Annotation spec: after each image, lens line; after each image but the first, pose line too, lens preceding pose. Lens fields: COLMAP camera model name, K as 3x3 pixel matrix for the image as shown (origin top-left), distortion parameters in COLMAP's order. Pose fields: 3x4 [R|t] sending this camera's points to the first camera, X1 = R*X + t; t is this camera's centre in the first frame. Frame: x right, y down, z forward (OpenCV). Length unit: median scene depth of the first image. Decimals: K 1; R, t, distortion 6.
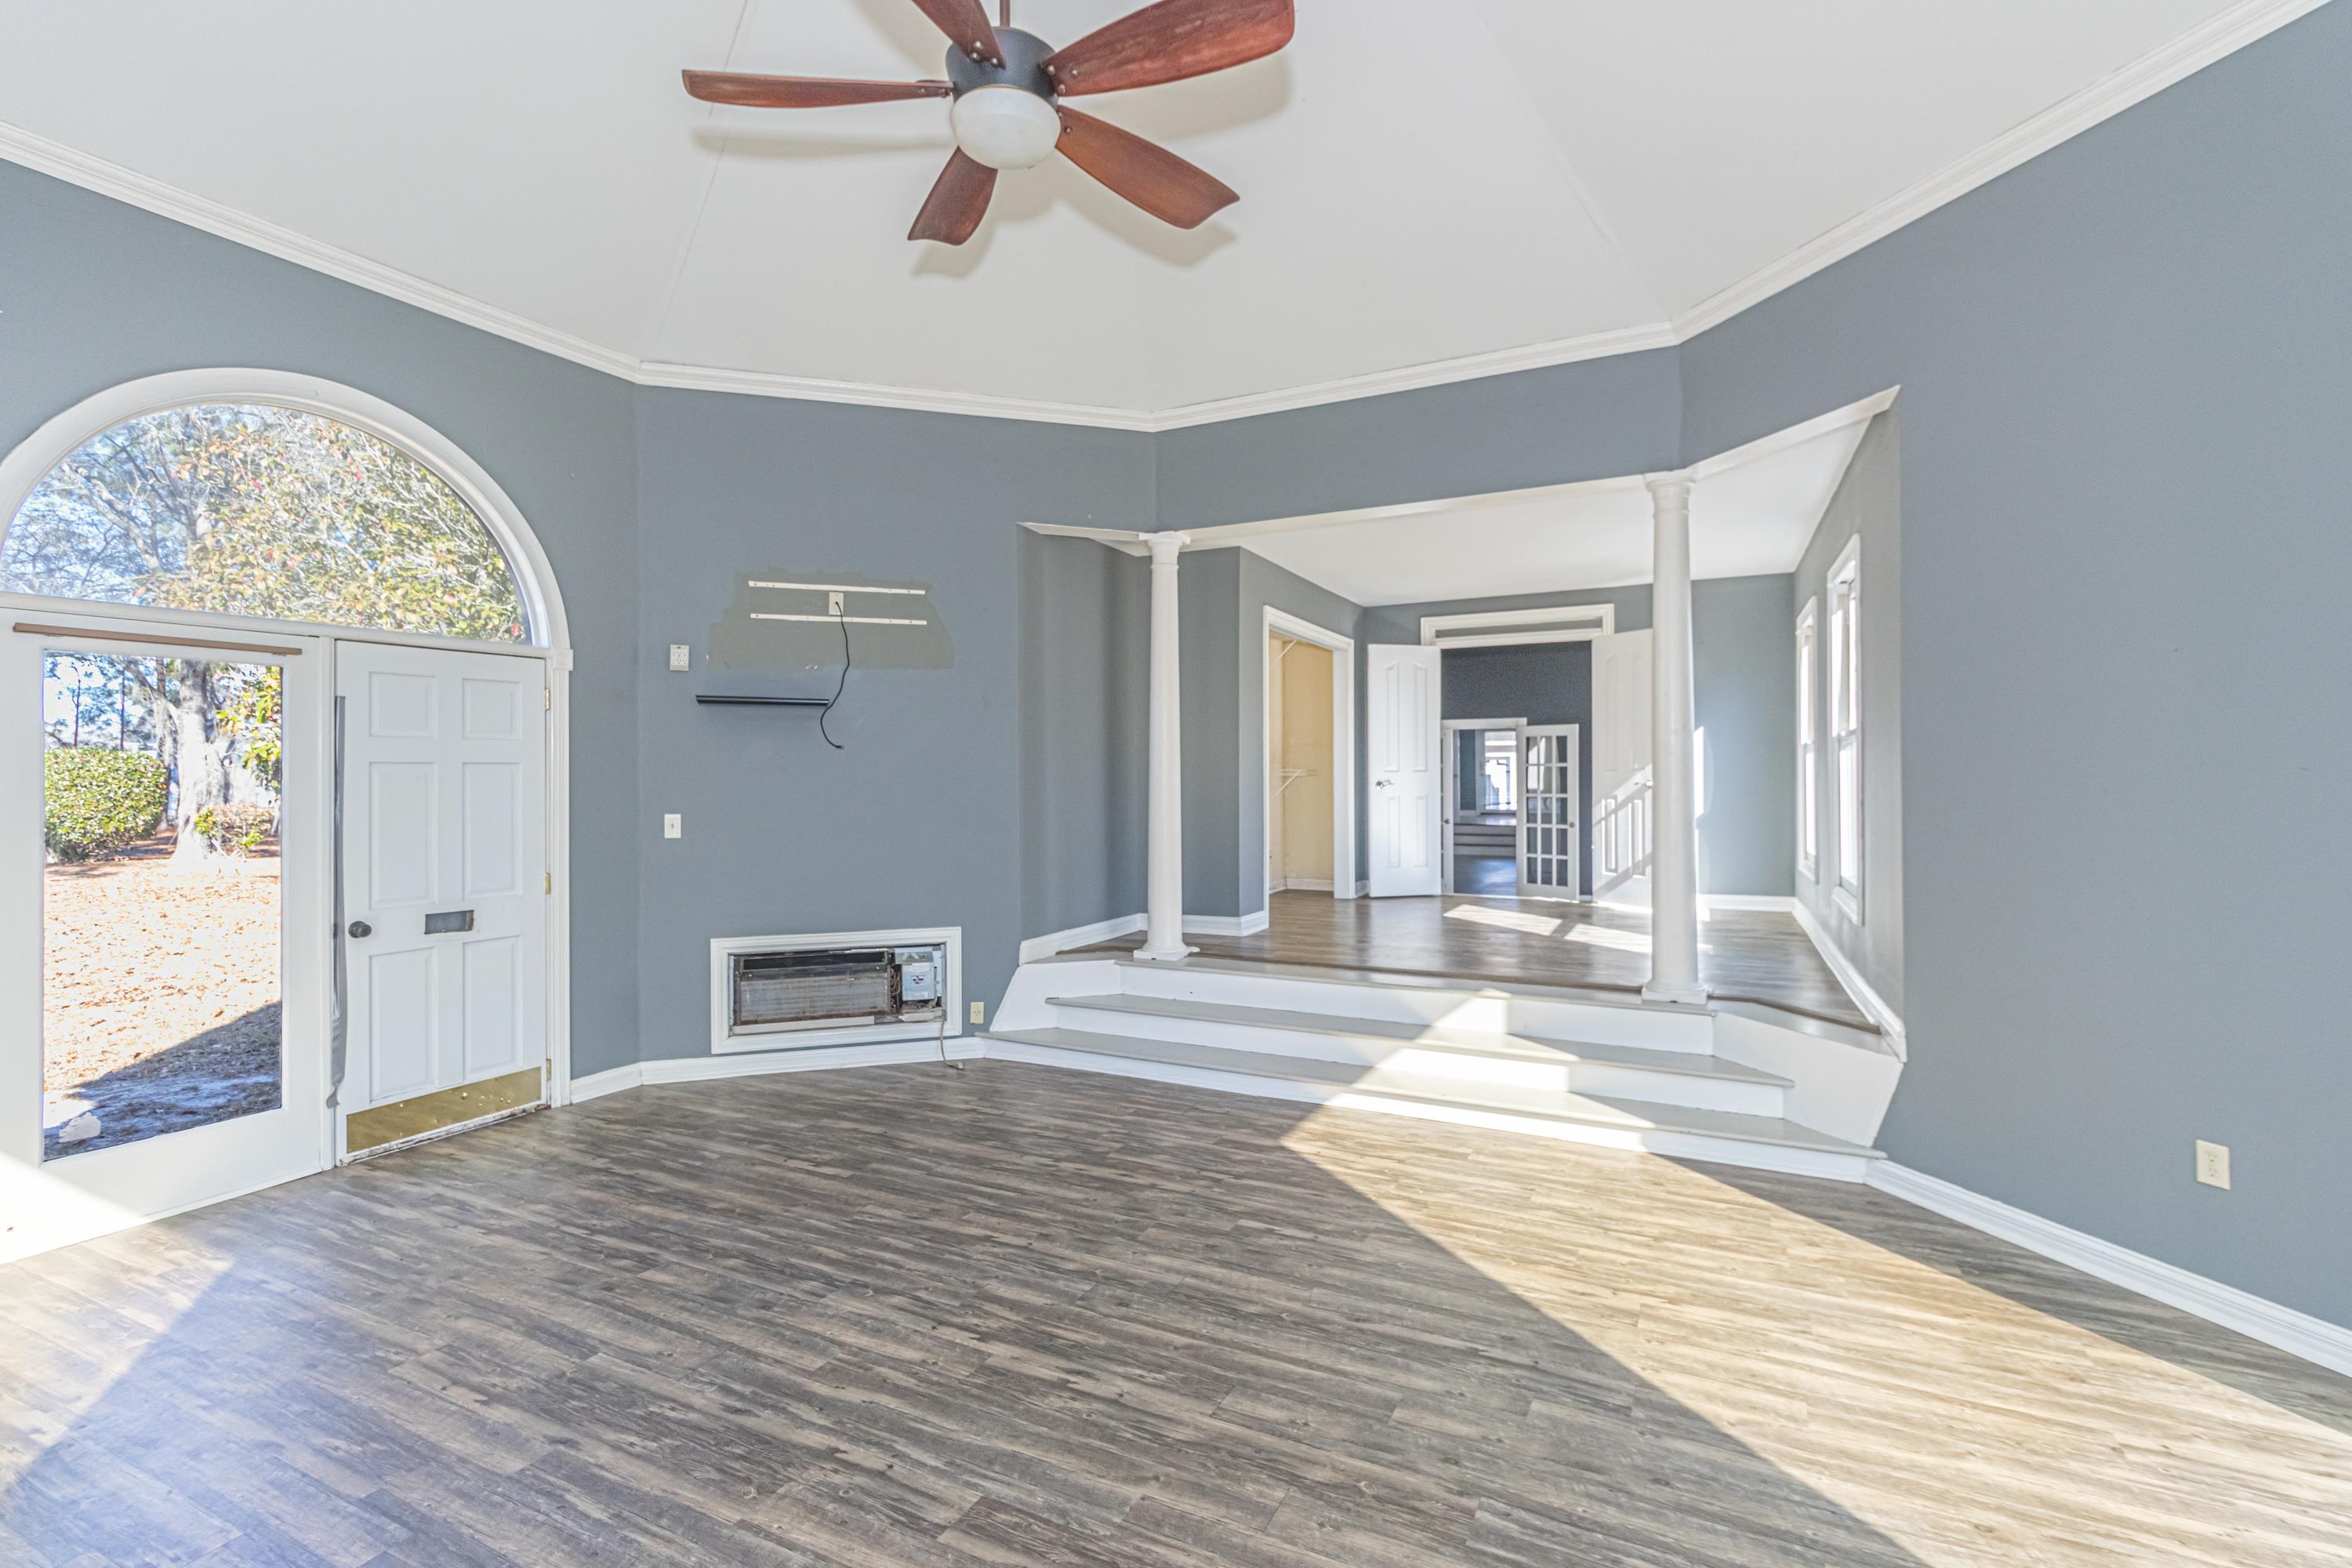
lens RADIAL K [[1089.8, 0, 1173.3], [0, 1089.8, 777.3], [0, 0, 1]] dist [0.002480, 0.000220]
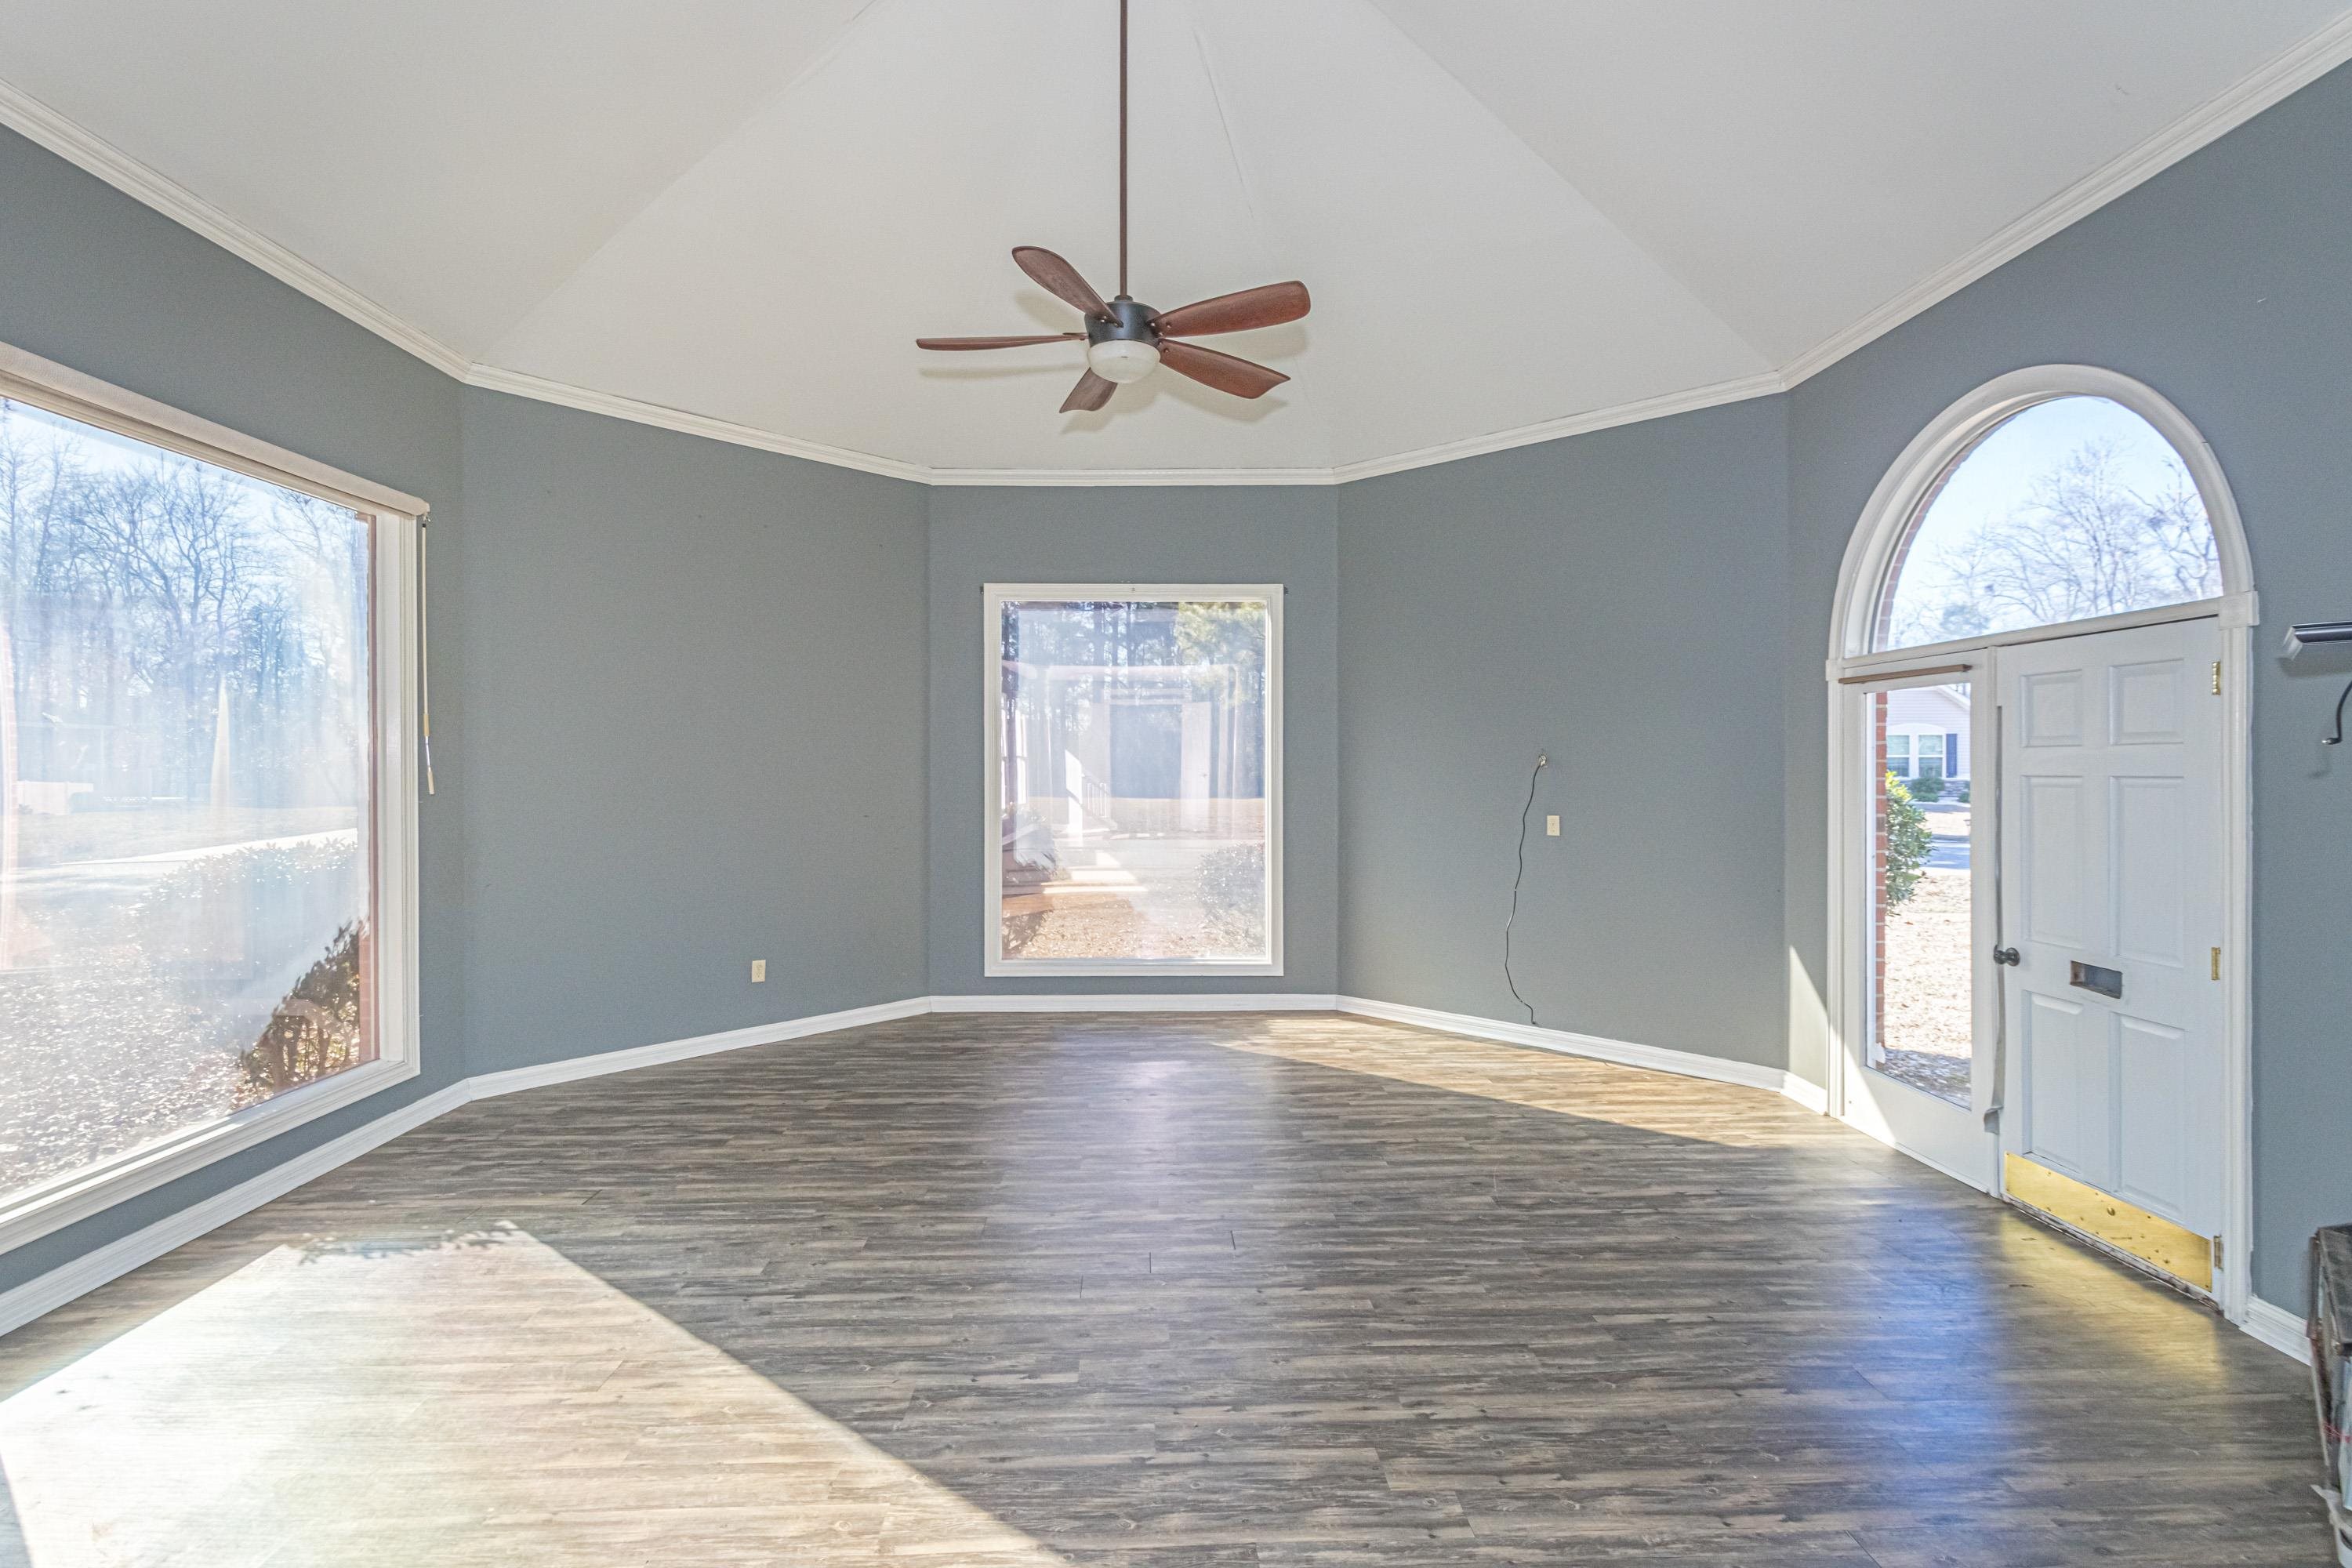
lens RADIAL K [[1089.8, 0, 1171.7], [0, 1089.8, 773.1], [0, 0, 1]] dist [0.002480, 0.000220]
pose [[-0.874874, 0.011207, -0.484221, 0.383119], [0.005904, 0.999905, 0.012475, -0.037815], [0.484315, 0.008055, -0.874857, 1.745791]]
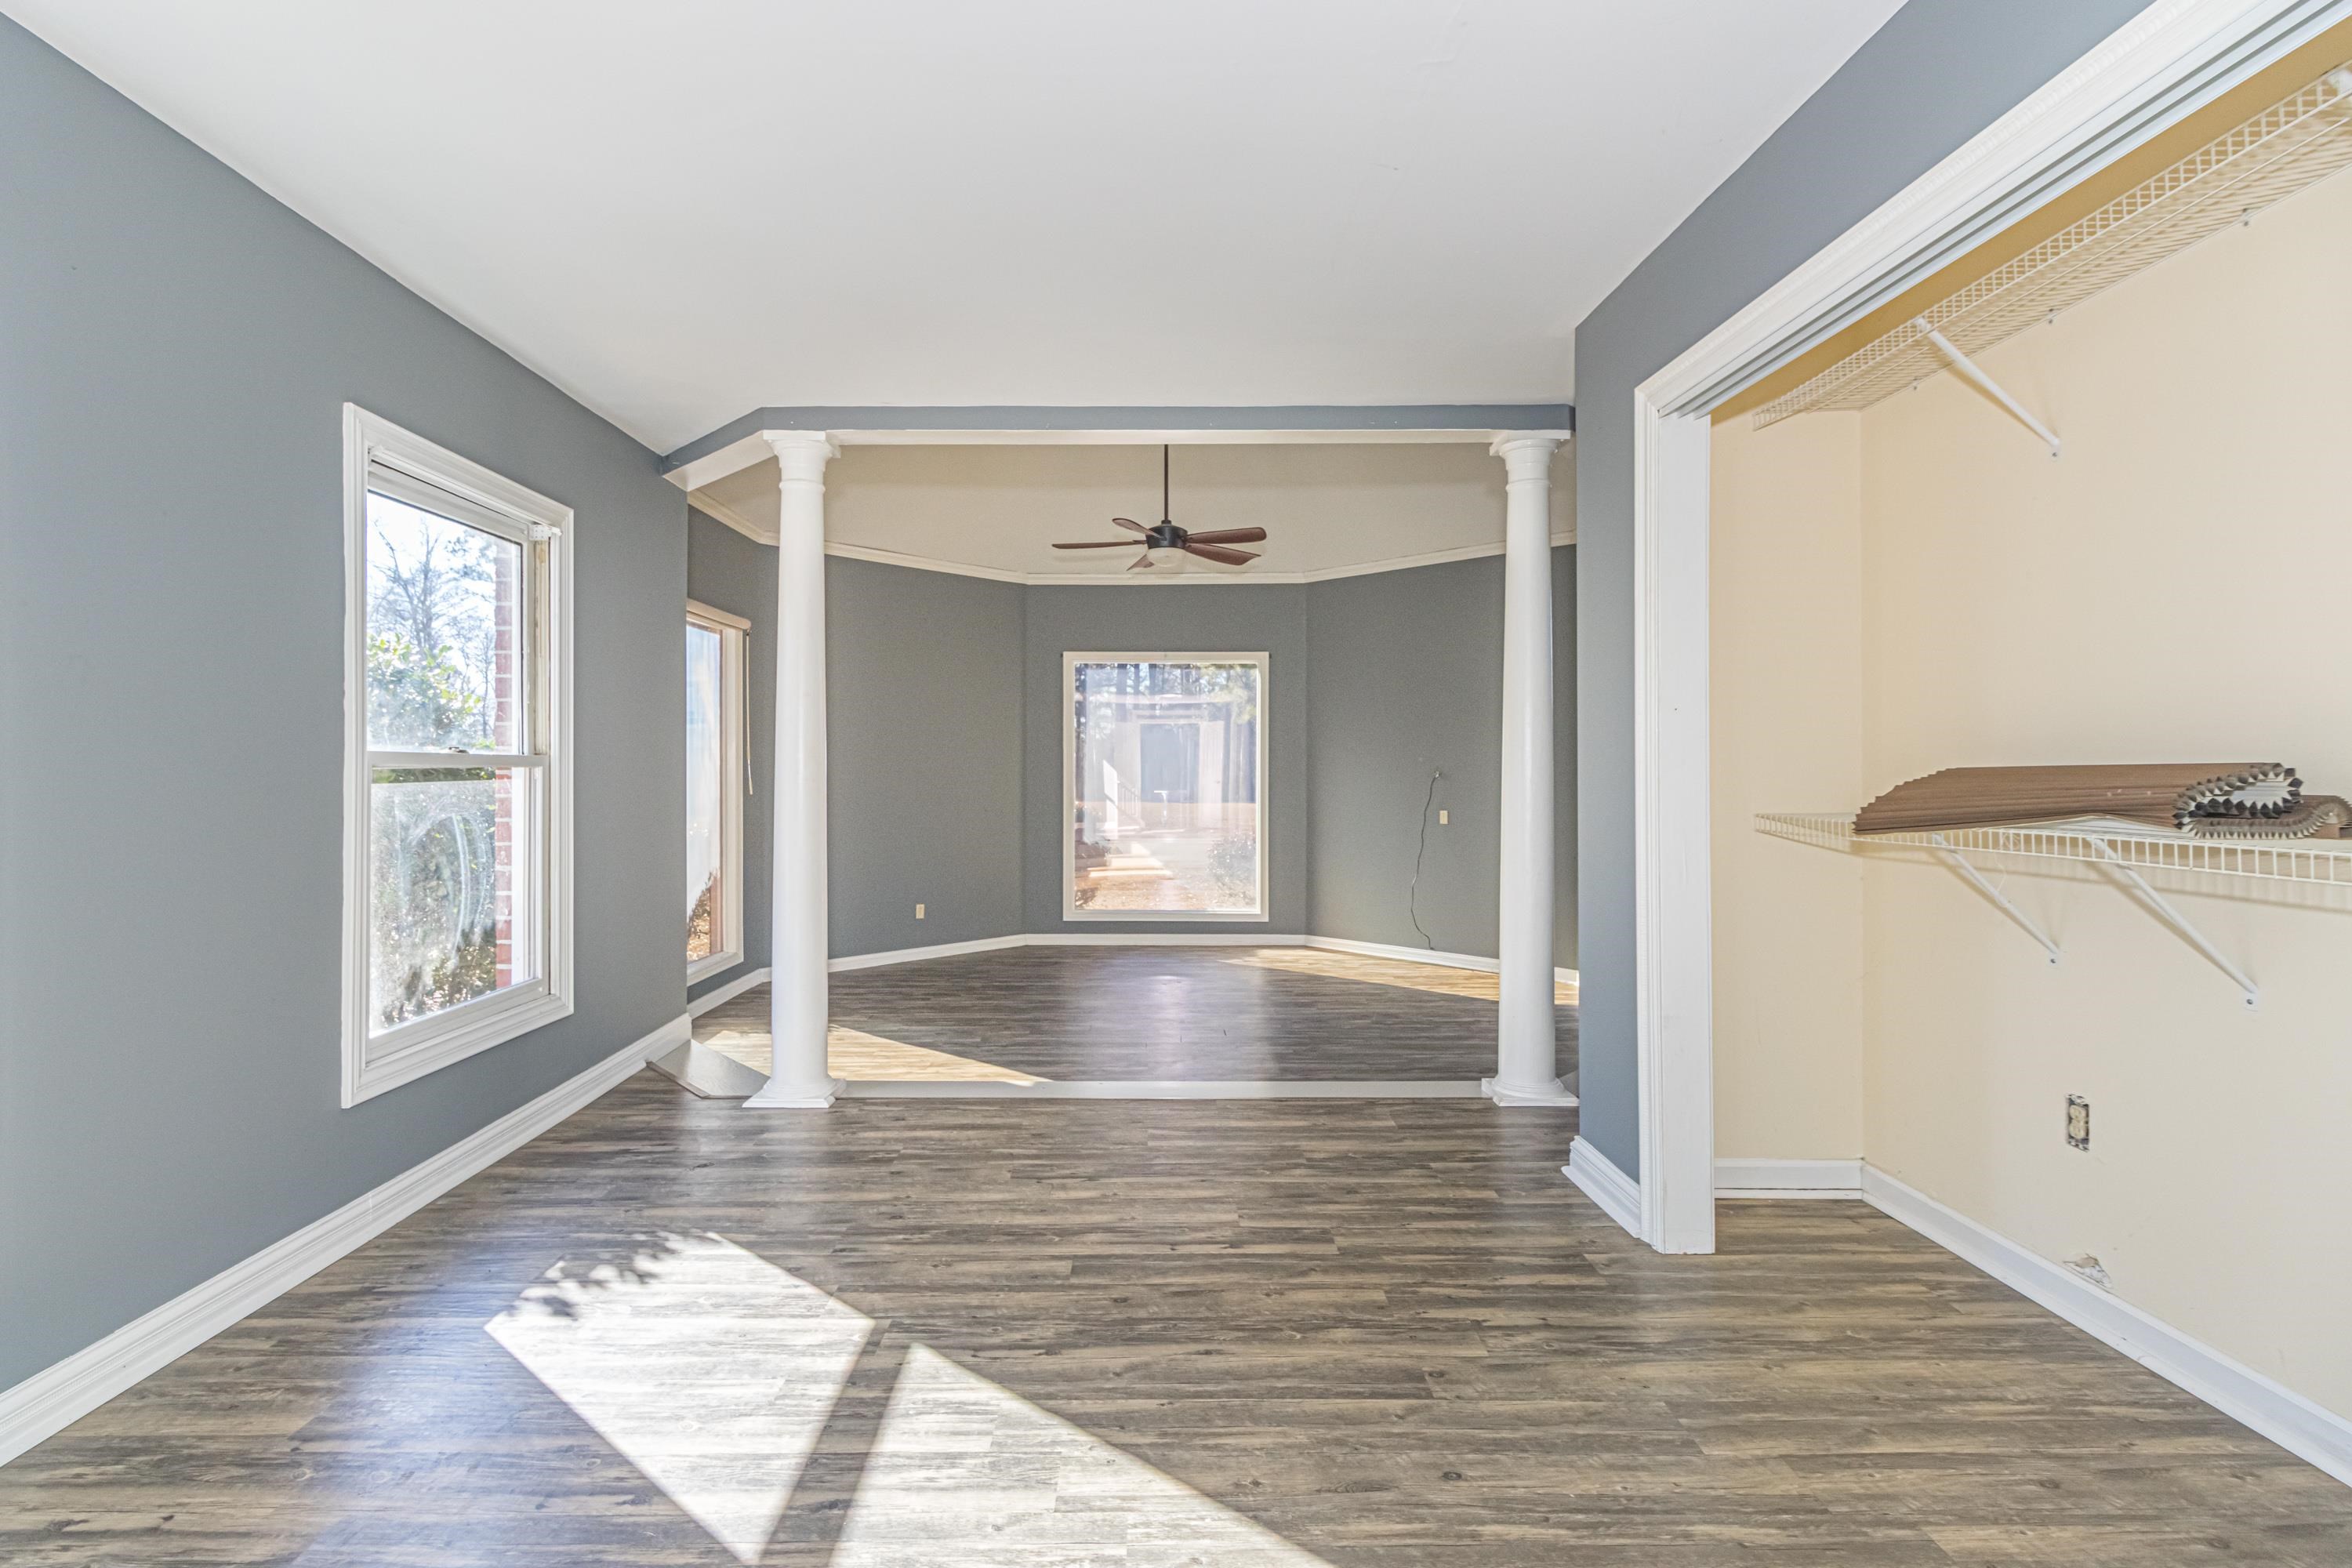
lens RADIAL K [[1089.8, 0, 1170.7], [0, 1089.8, 775.1], [0, 0, 1]] dist [0.002480, 0.000220]
pose [[-0.883435, 0.007823, -0.468488, 0.816026], [0.005025, 0.999961, 0.007221, -0.051787], [0.468526, 0.004025, -0.883440, 2.523267]]
